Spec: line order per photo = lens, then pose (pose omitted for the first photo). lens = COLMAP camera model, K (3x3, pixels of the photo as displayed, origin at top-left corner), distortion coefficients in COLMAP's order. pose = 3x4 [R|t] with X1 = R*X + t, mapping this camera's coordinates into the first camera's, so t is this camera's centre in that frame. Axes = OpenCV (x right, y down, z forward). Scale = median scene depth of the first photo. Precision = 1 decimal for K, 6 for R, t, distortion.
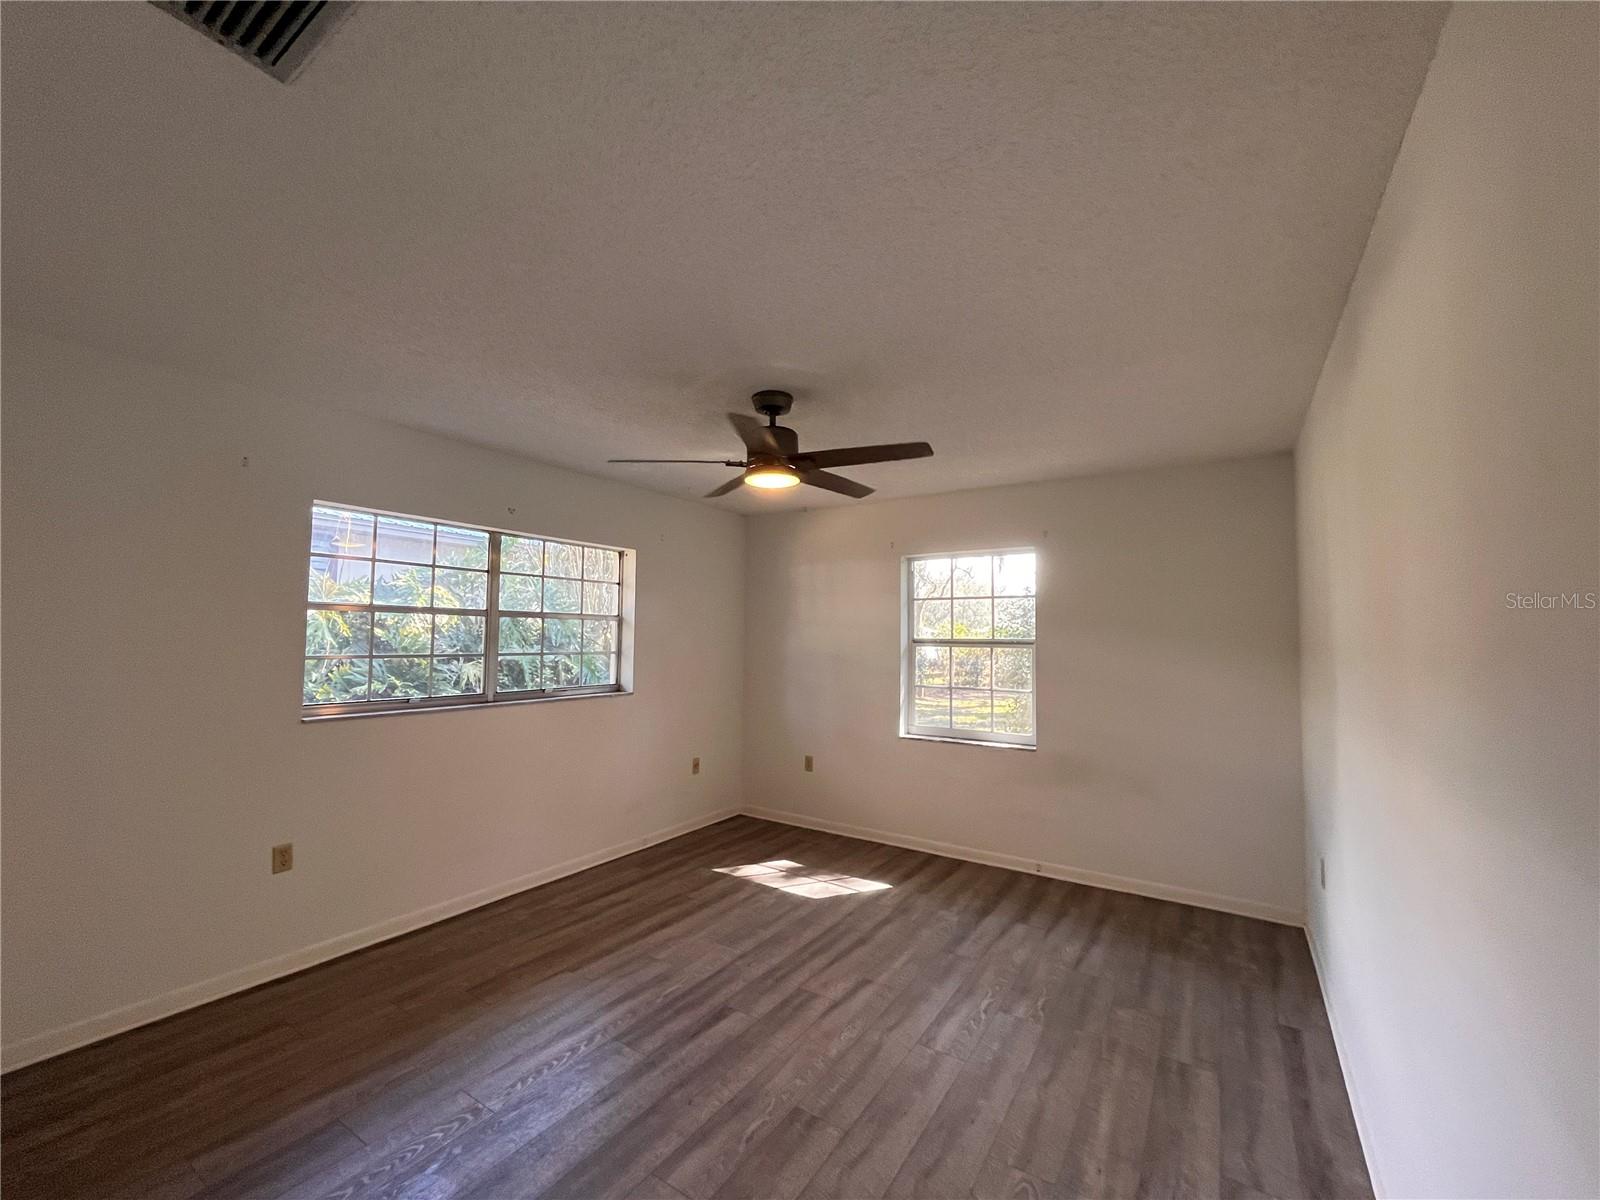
lens RADIAL K [[655.9, 0, 795.6], [0, 655.9, 600.6], [0, 0, 1]] dist [-0.003603, 0.000252]
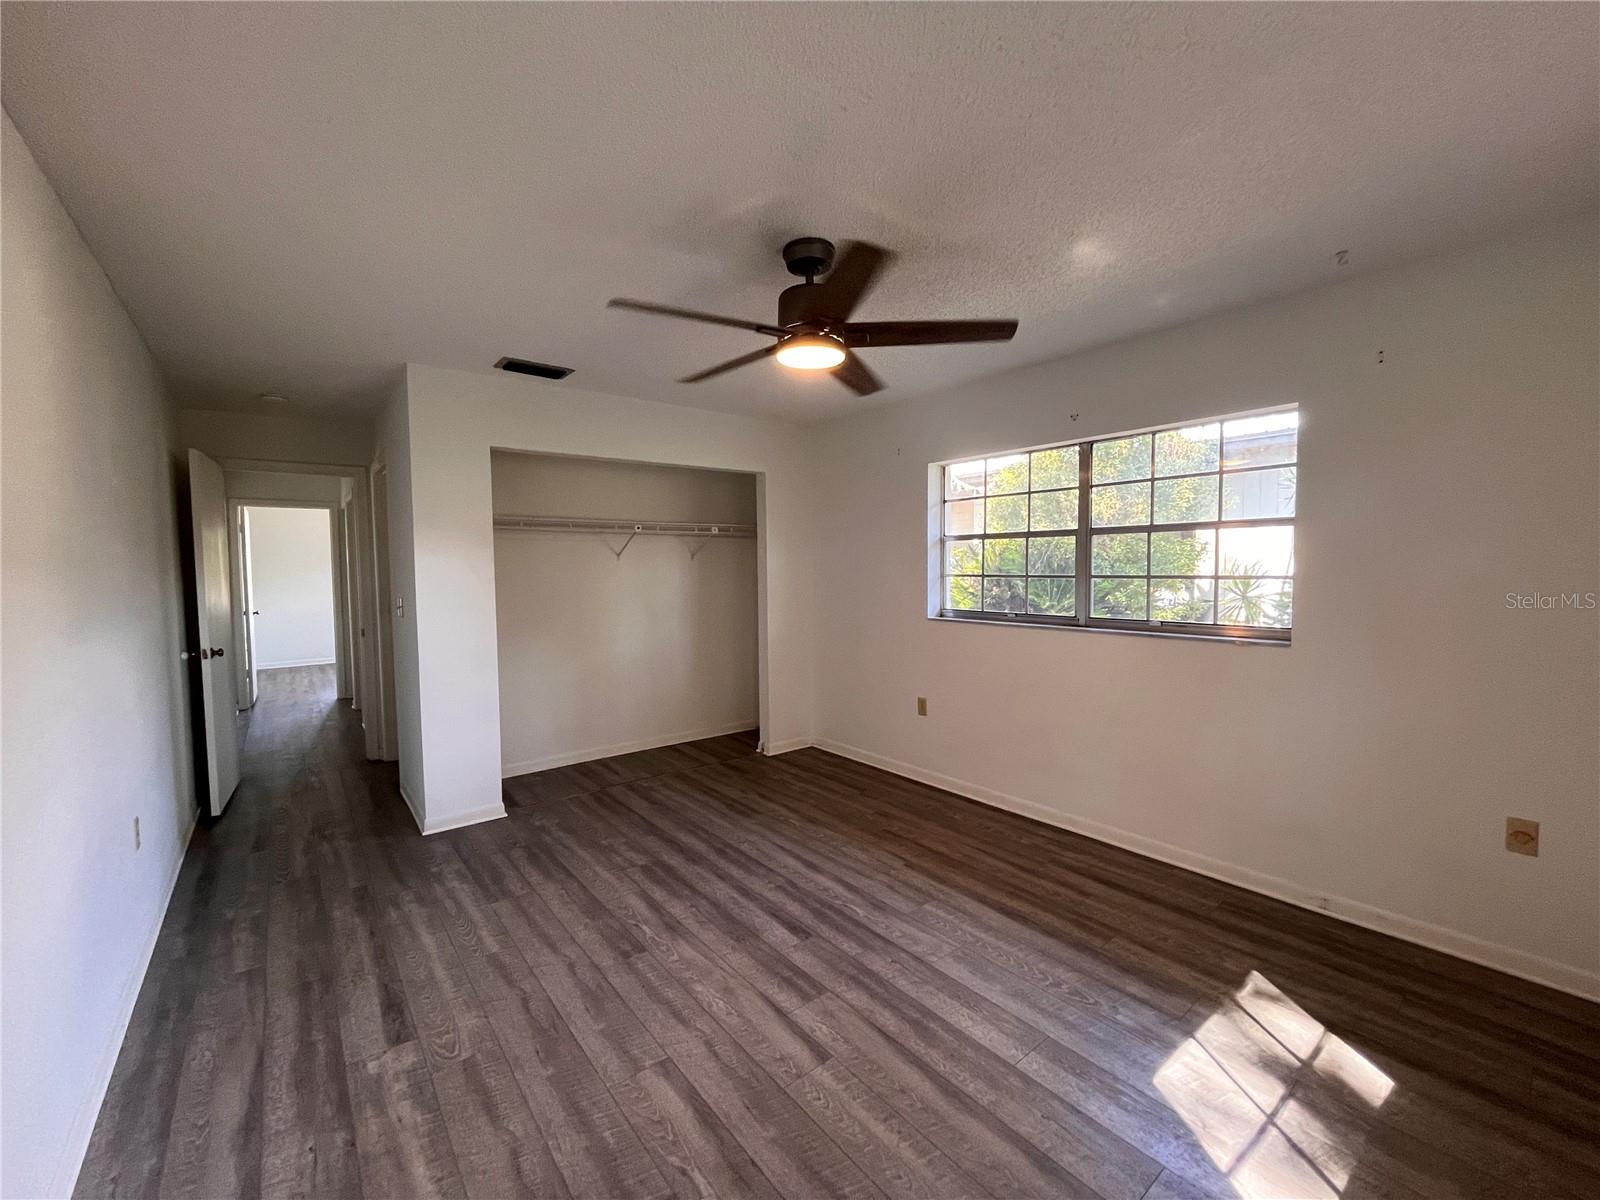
lens RADIAL K [[655.9, 0, 795.6], [0, 655.9, 600.6], [0, 0, 1]] dist [-0.003603, 0.000252]
pose [[-0.318944, 0.041274, -0.946874, 0.693051], [0.060102, 0.997921, 0.023255, 0.087994], [0.945866, -0.049492, -0.320762, 1.139582]]
